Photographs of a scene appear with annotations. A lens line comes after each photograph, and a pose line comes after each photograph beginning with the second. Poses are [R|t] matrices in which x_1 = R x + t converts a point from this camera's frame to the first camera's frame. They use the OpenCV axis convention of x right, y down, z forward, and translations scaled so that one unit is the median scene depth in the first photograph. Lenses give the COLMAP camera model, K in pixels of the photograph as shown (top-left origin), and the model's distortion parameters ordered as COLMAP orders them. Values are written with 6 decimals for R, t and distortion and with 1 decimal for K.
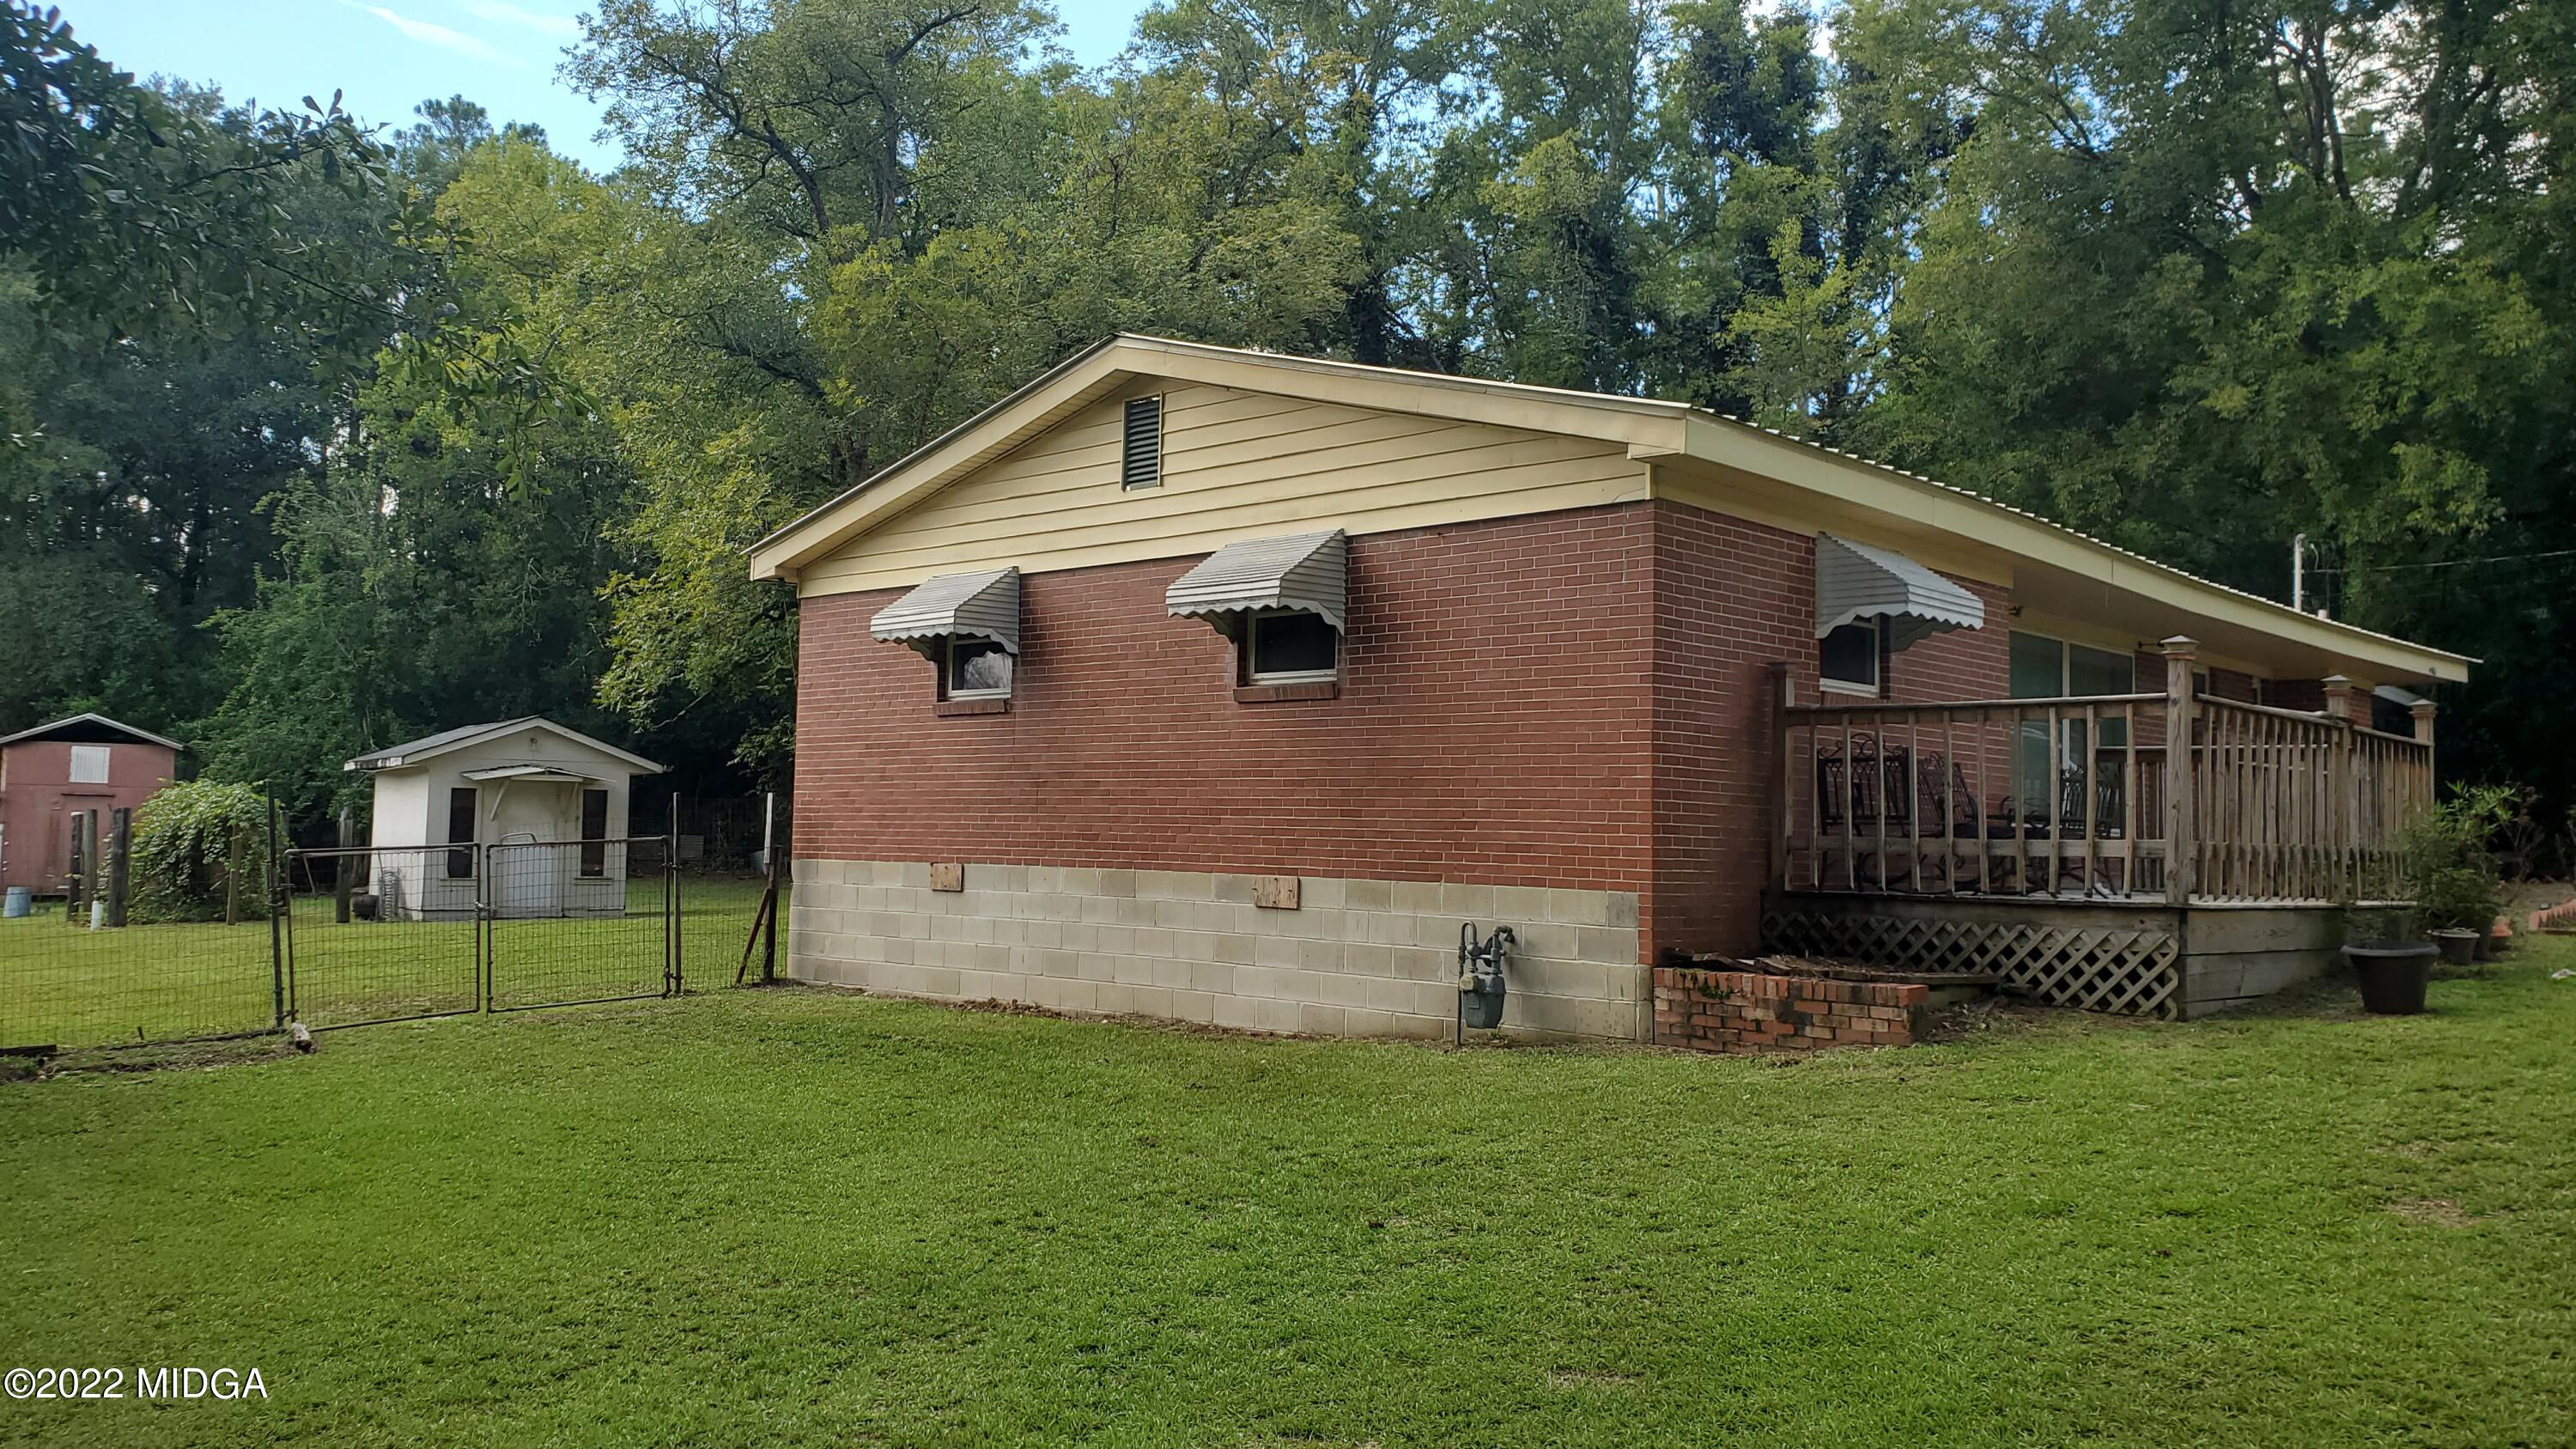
lens RADIAL K [[1924.5, 0, 1247.3], [0, 1924.5, 701.6], [0, 0, 1]] dist [0.003827, 0.010976]
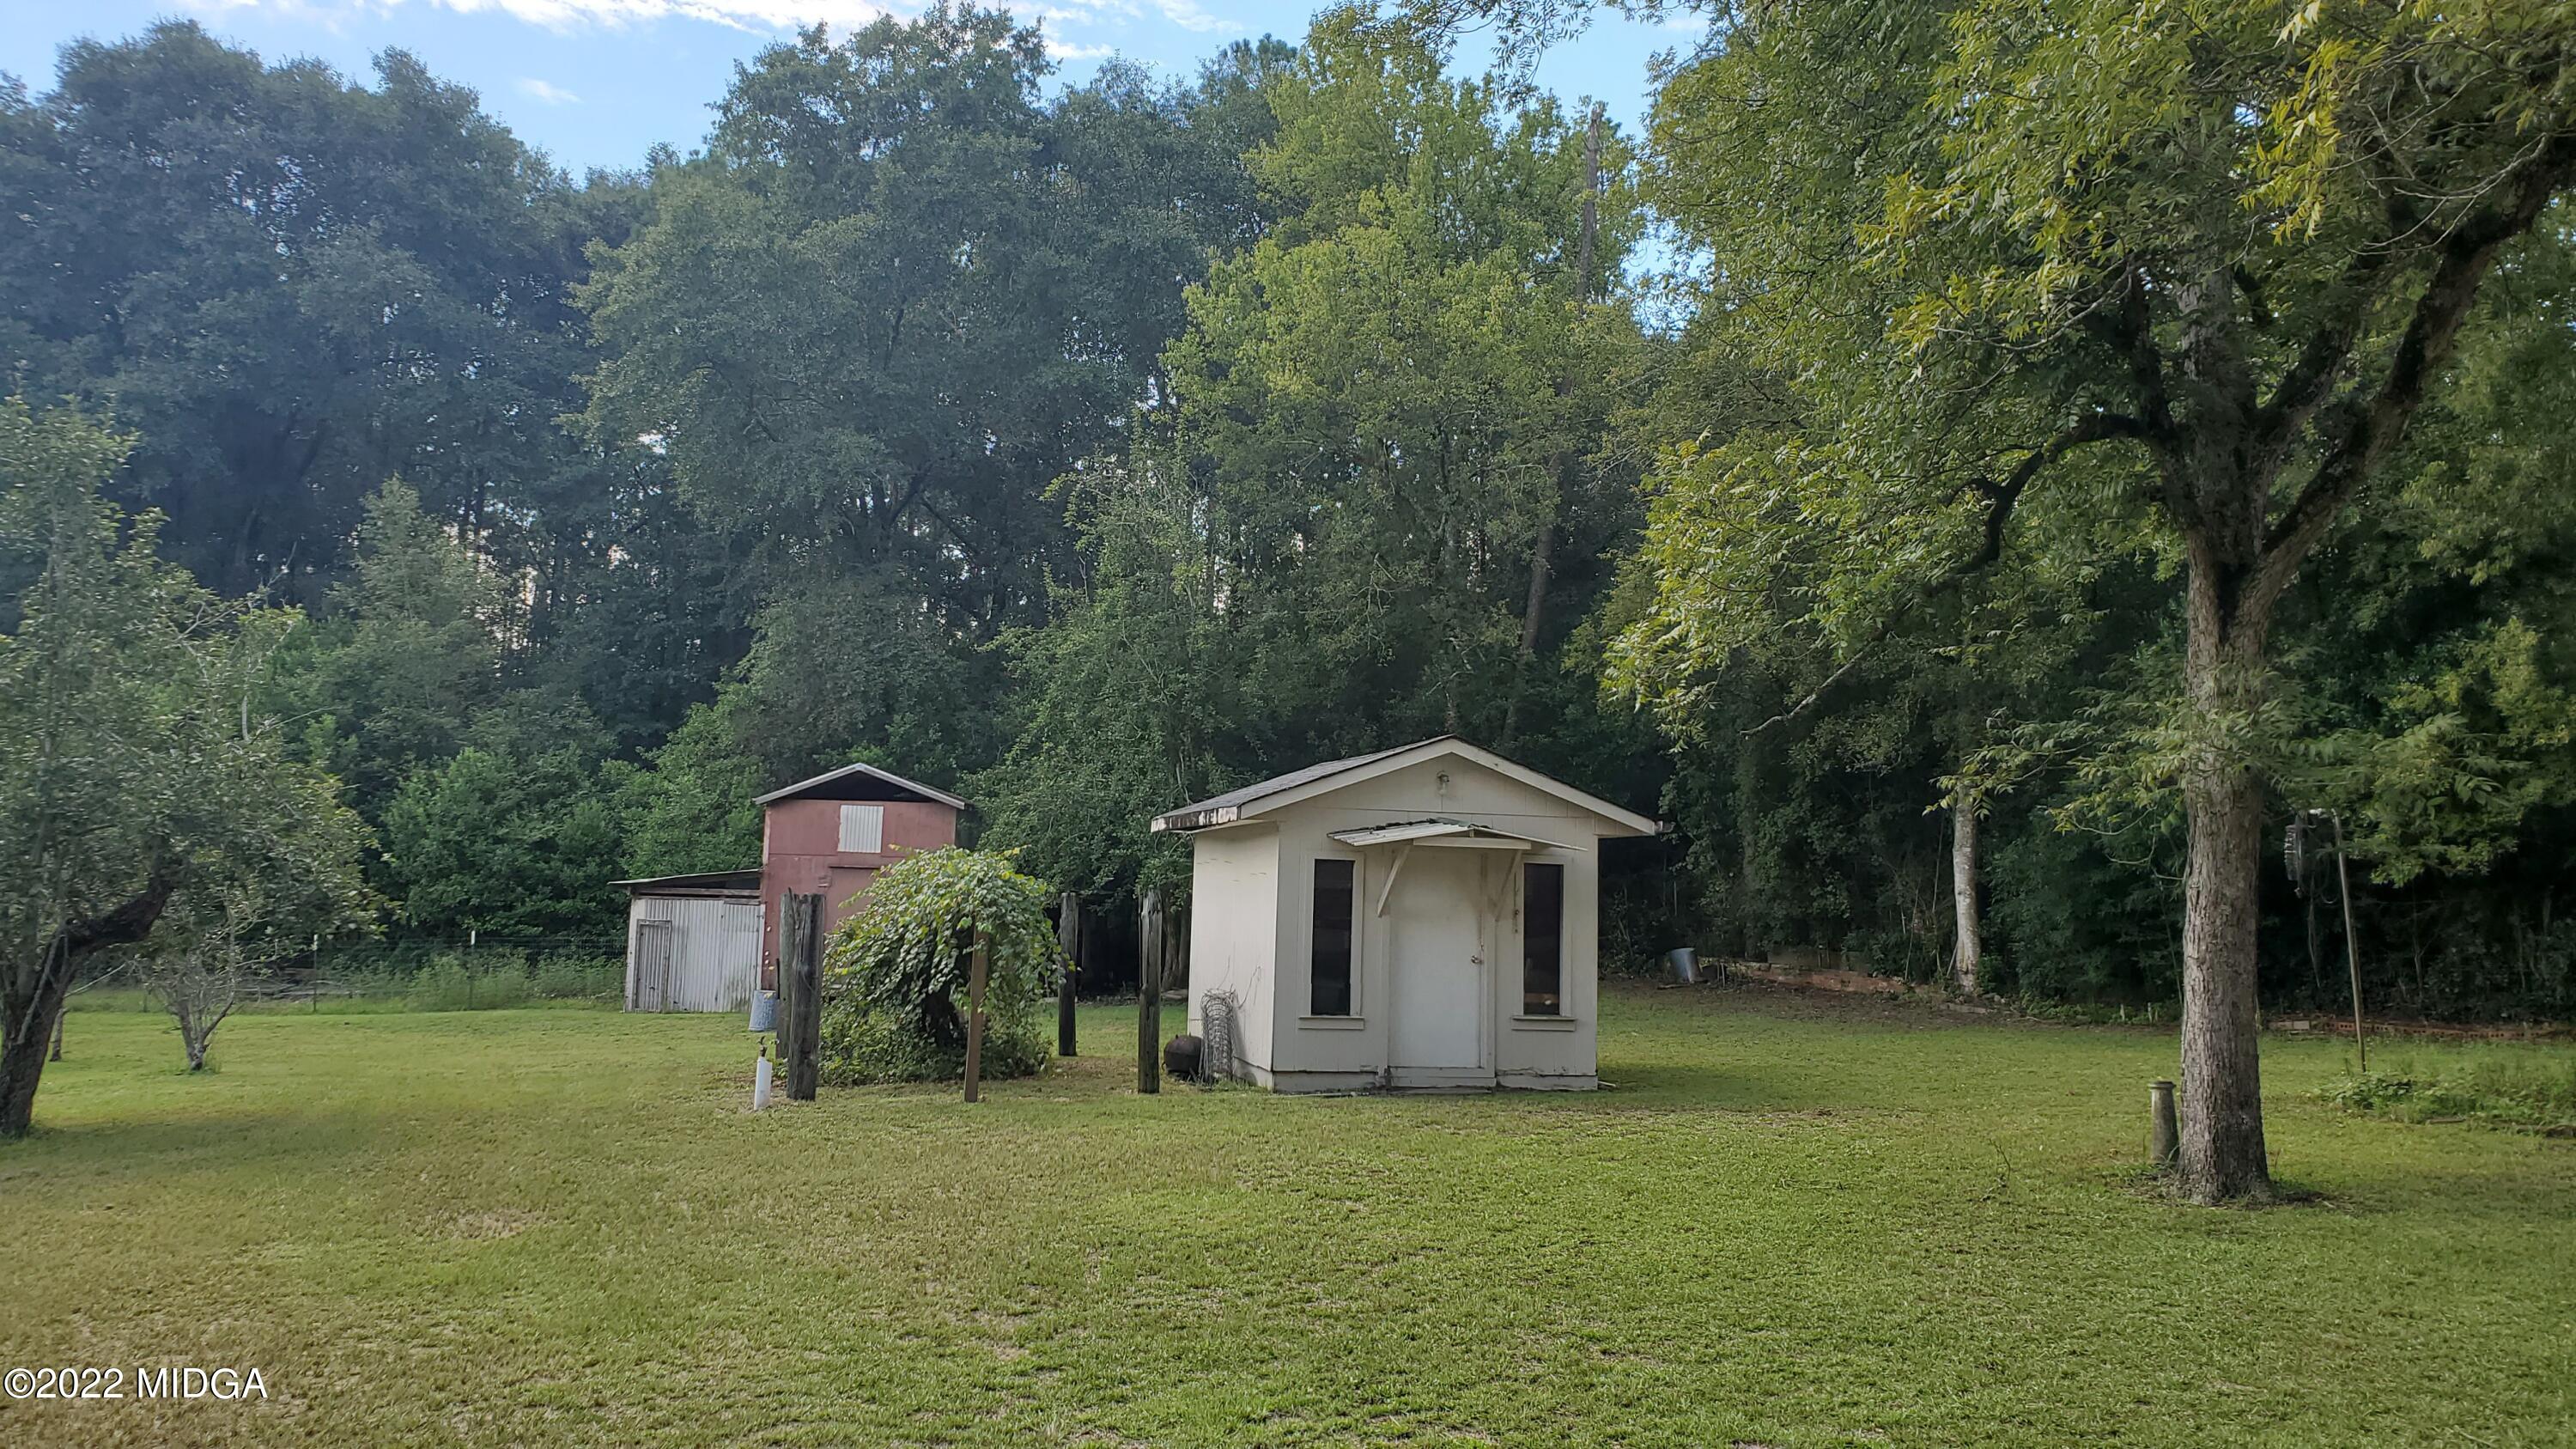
lens RADIAL K [[2013.3, 0, 1288.0], [0, 2013.3, 724.5], [0, 0, 1]] dist [0.209110, 0.002582]
pose [[0.930430, -0.022138, -0.365802, -0.134213], [0.014436, 0.999613, -0.023776, 0.012445], [0.366186, 0.016841, 0.930389, 0.292398]]
